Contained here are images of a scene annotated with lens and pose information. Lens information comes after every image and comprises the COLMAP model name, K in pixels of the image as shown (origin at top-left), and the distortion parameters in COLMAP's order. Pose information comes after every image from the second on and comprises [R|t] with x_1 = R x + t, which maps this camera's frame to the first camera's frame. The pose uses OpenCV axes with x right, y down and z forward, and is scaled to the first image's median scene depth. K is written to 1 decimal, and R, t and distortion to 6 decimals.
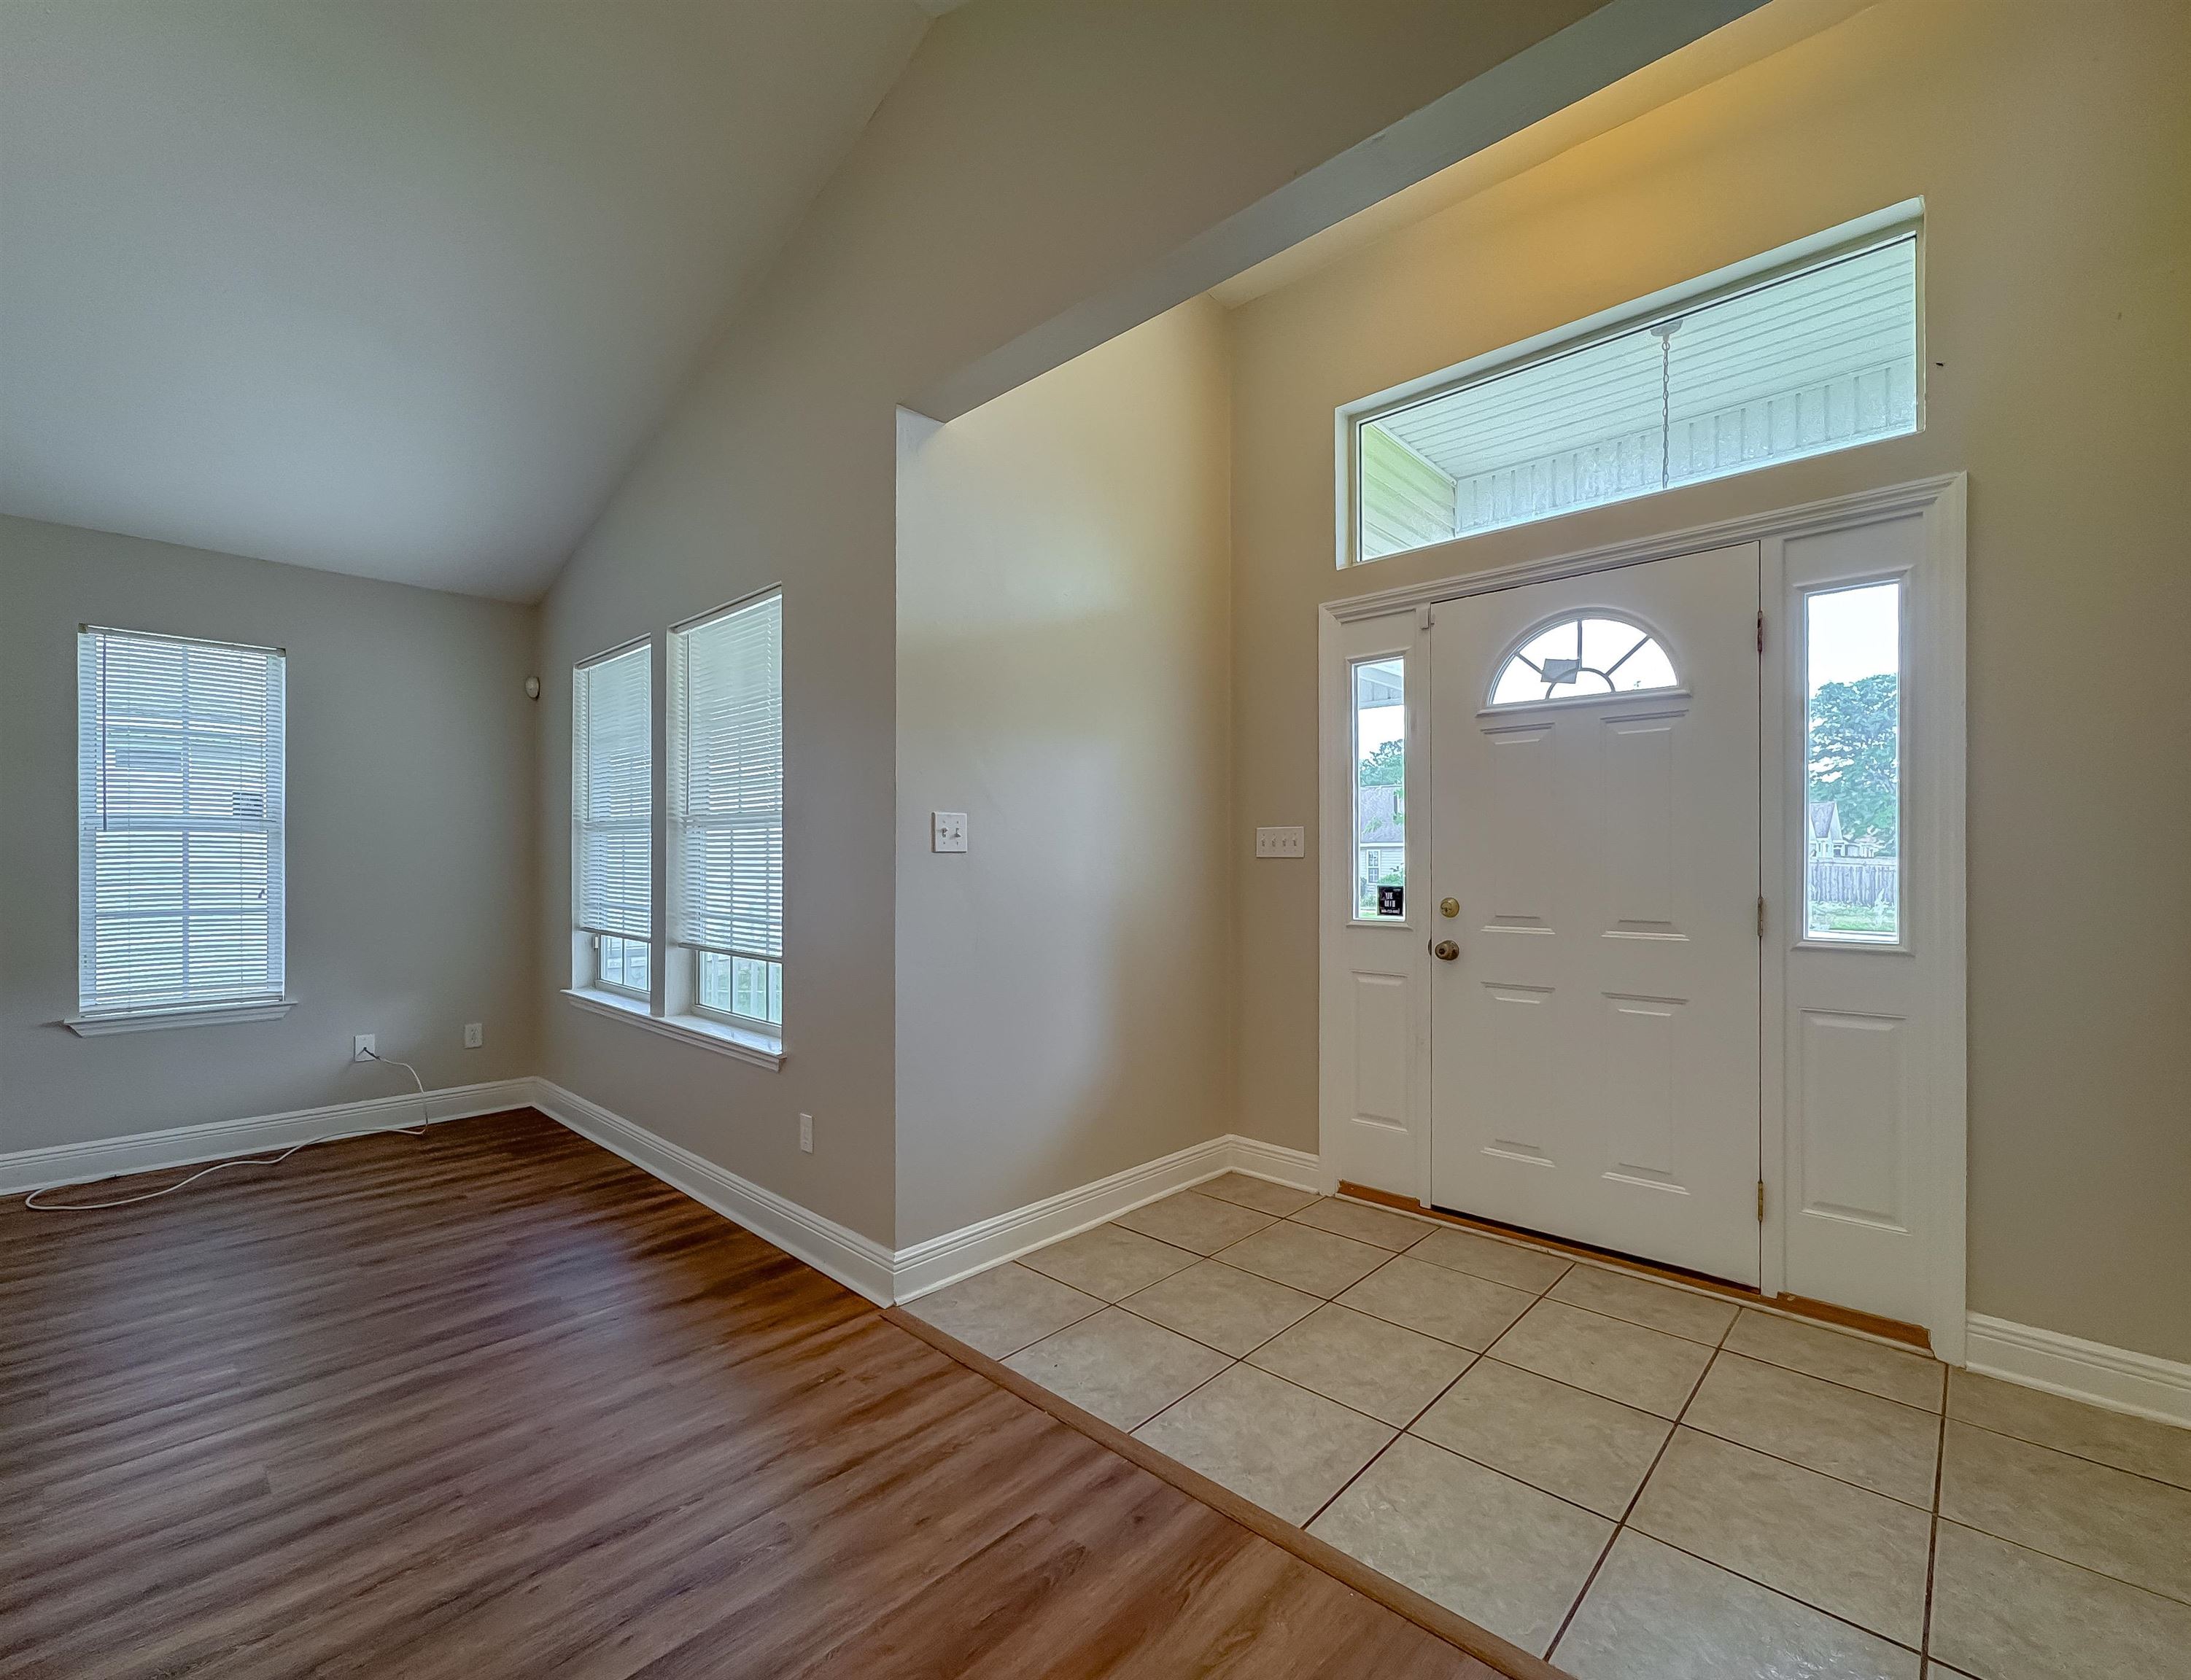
lens RADIAL K [[954.0, 0, 1086.5], [0, 954.0, 862.5], [0, 0, 1]] dist [0.018873, -0.000025]
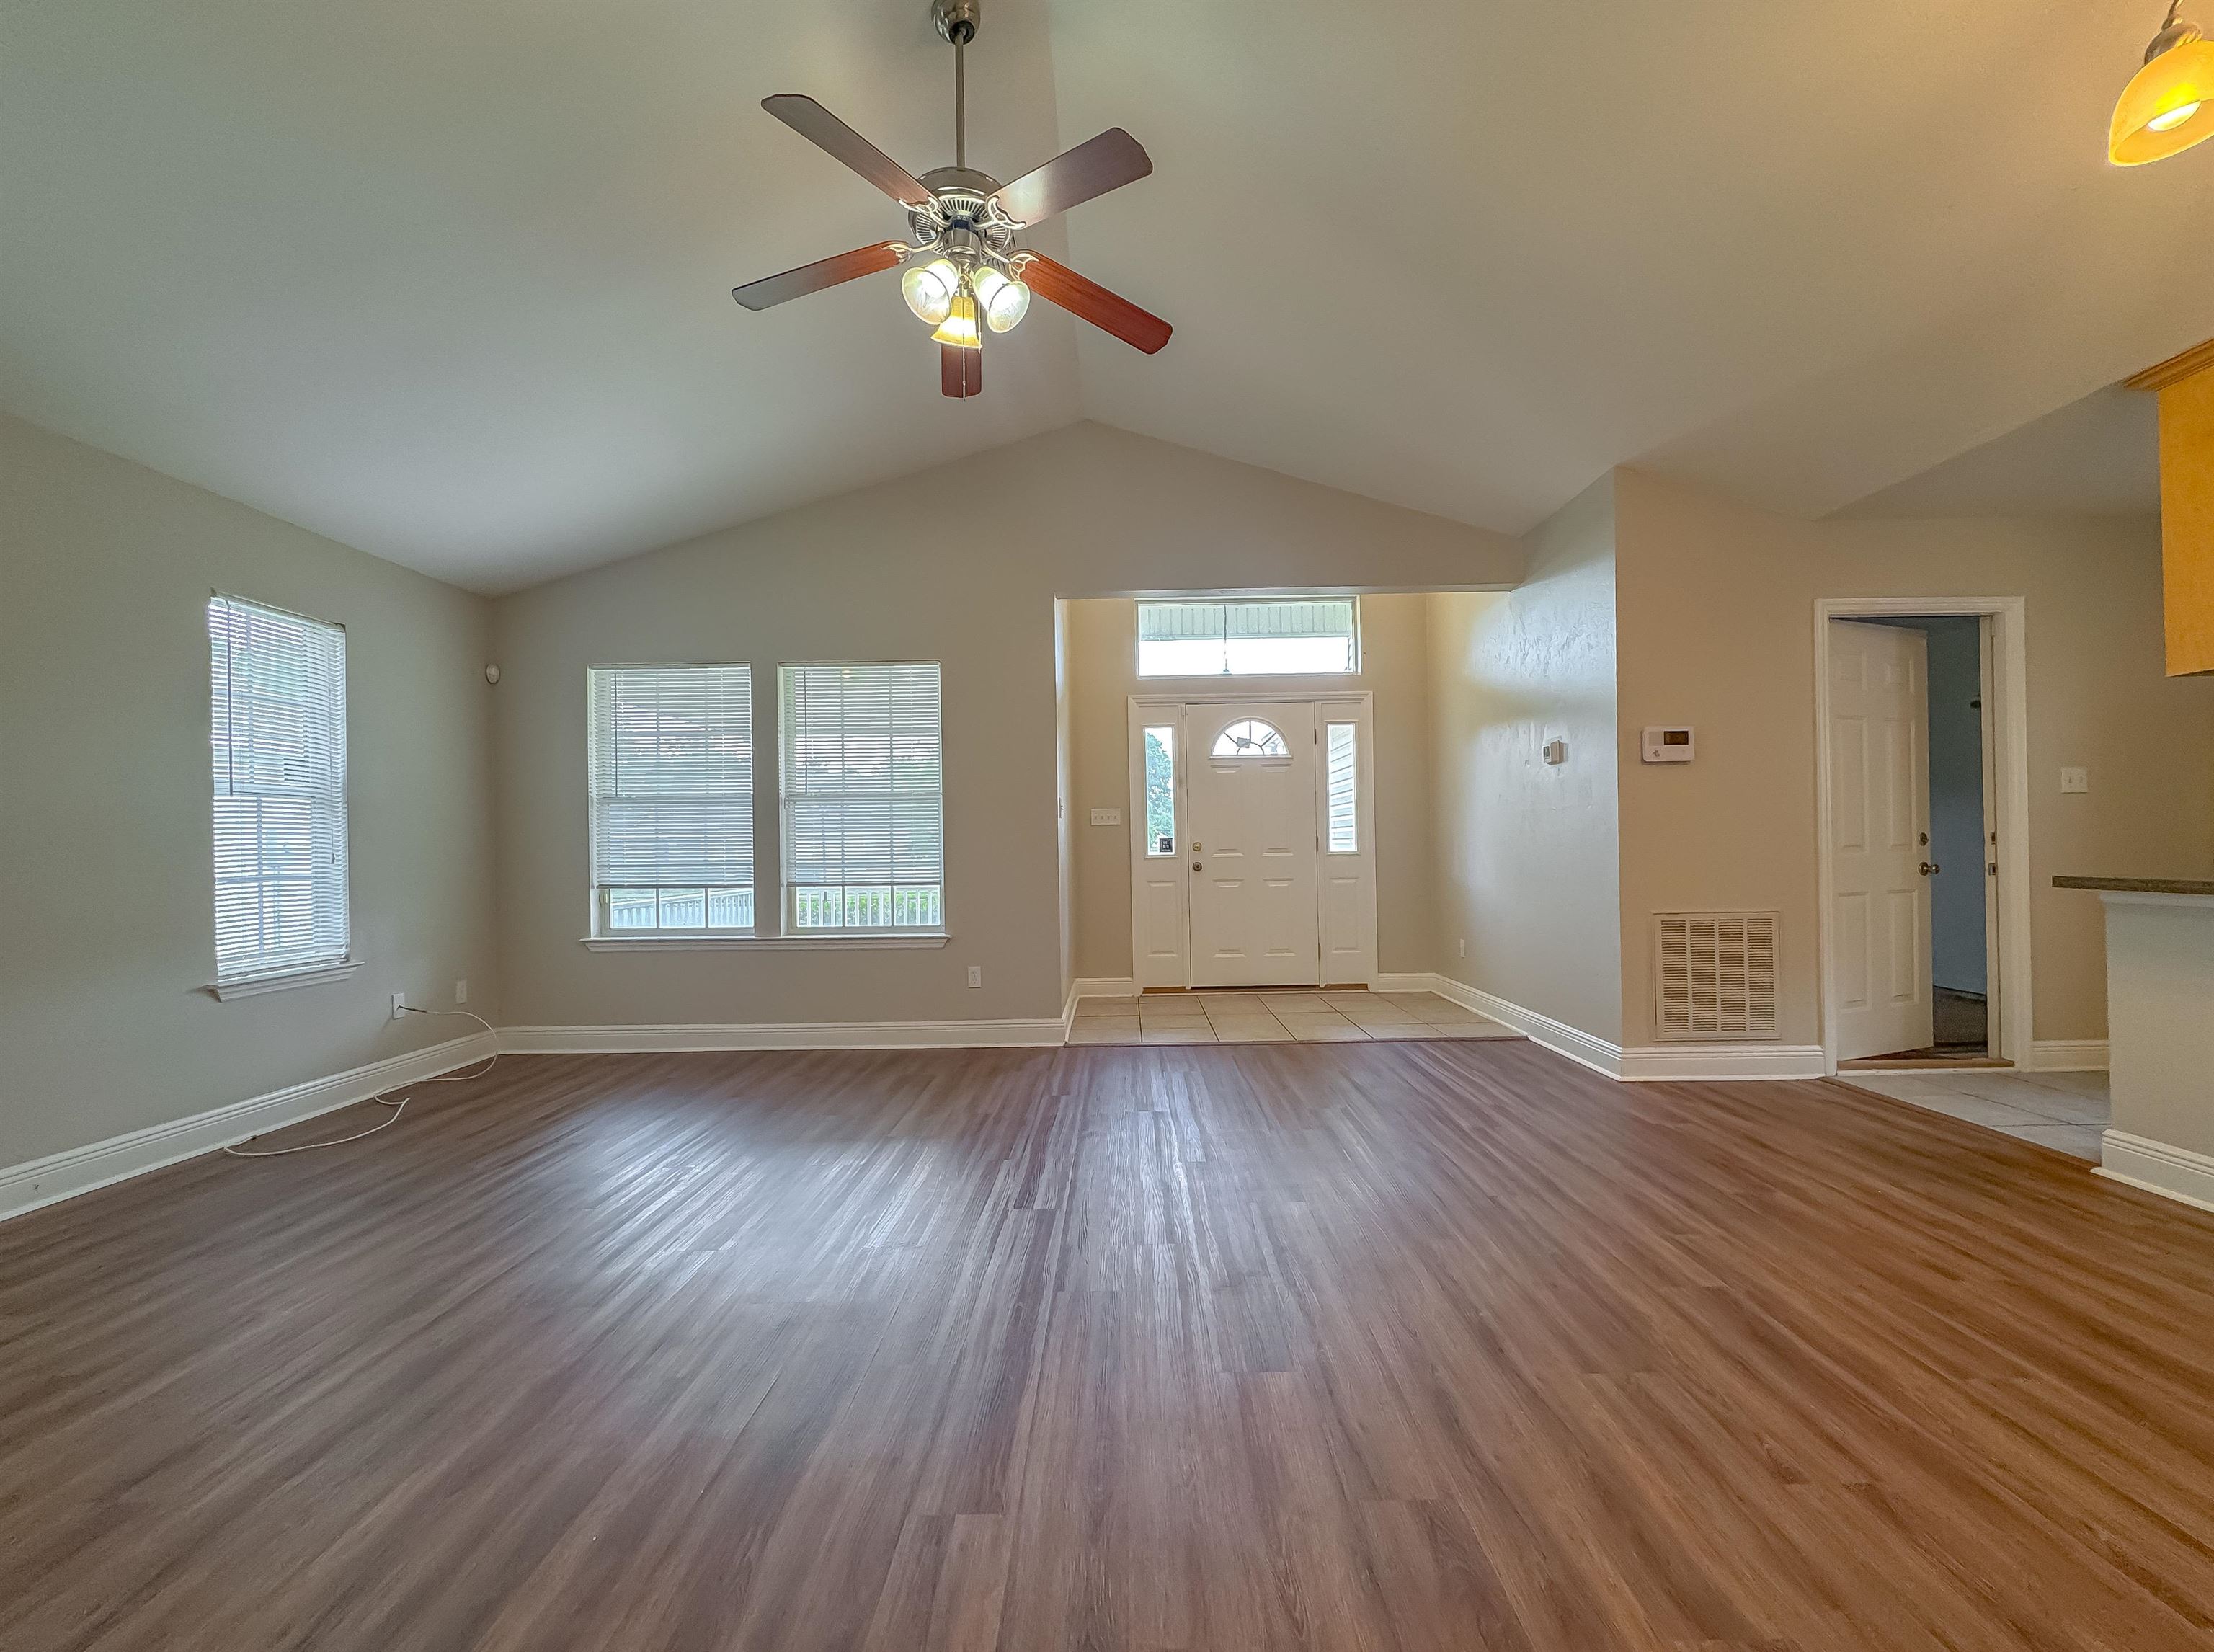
lens RADIAL K [[948.2, 0, 1116.8], [0, 948.2, 835.1], [0, 0, 1]] dist [-0.052534, 0.027080]
pose [[0.716488, -0.004121, 0.697587, -1.011726], [0.016402, 0.999806, -0.010941, 0.033449], [-0.697406, 0.019281, 0.716416, -0.321892]]
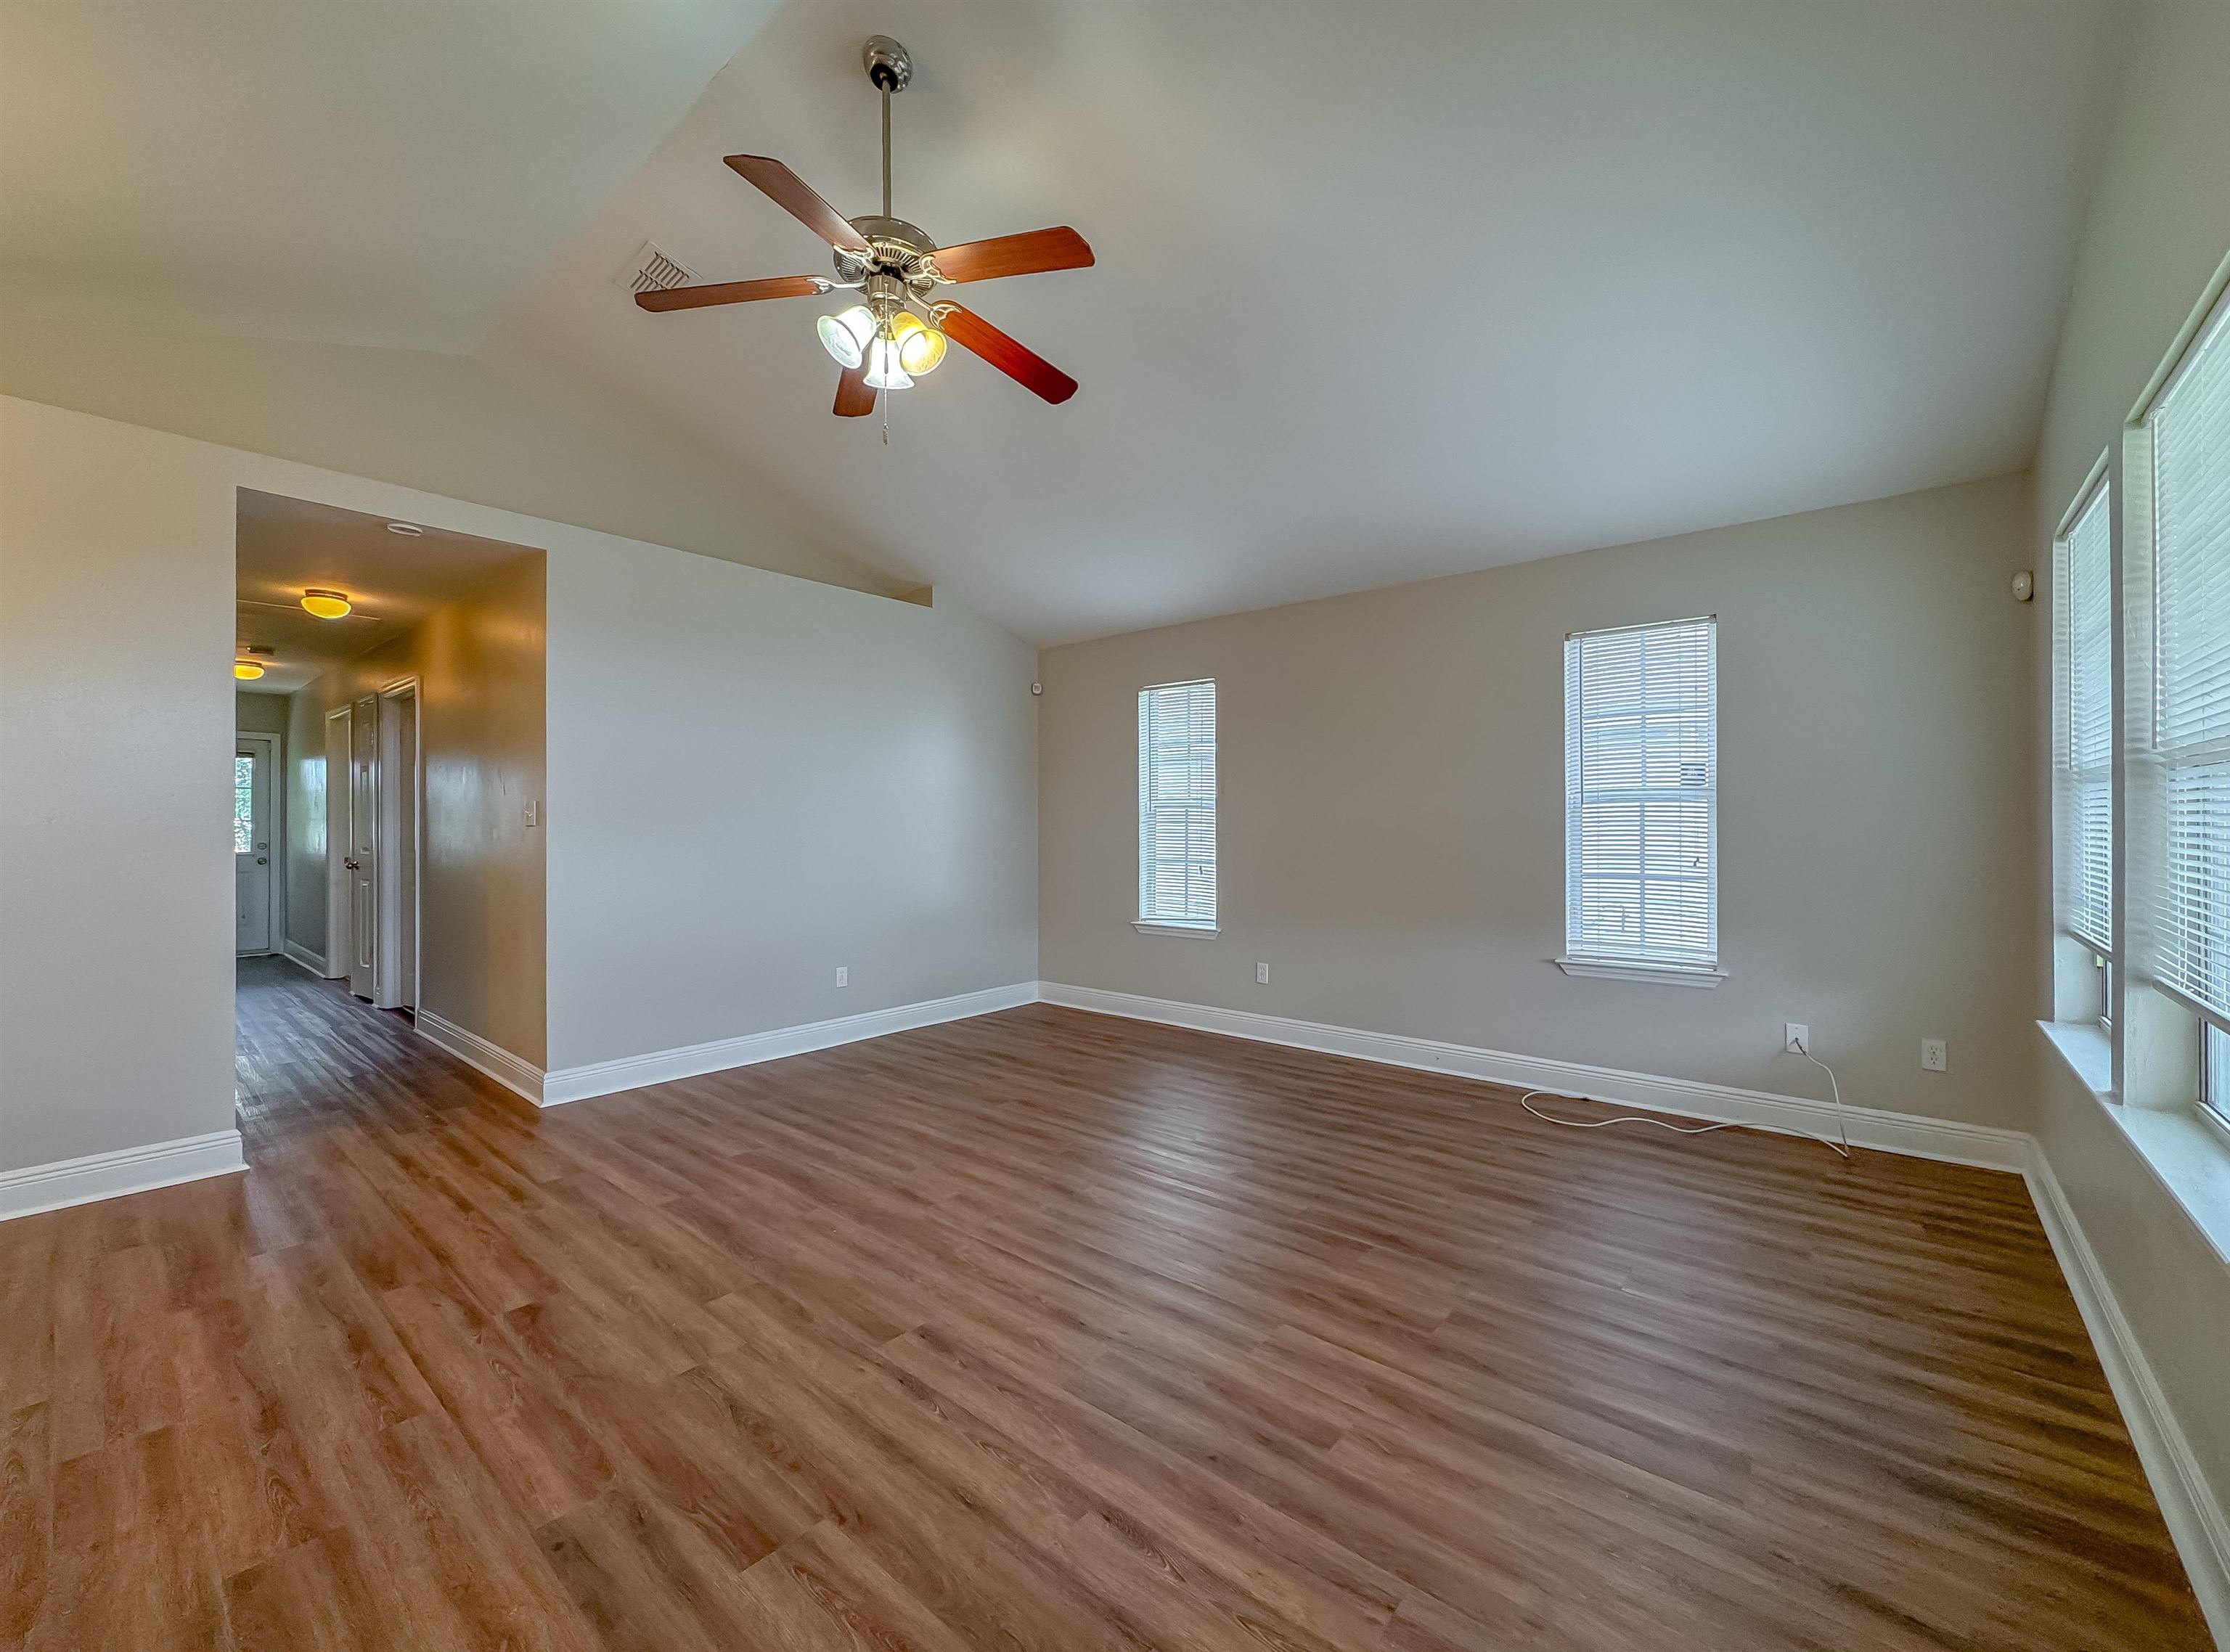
lens RADIAL K [[906.5, 0, 1109.7], [0, 906.5, 817.3], [0, 0, 1]] dist [-0.000321, -0.000296]
pose [[0.070775, -0.009495, -0.997447, 0.056567], [0.002777, 0.999953, -0.009322, -0.008392], [0.997488, -0.002110, 0.070798, 0.348529]]
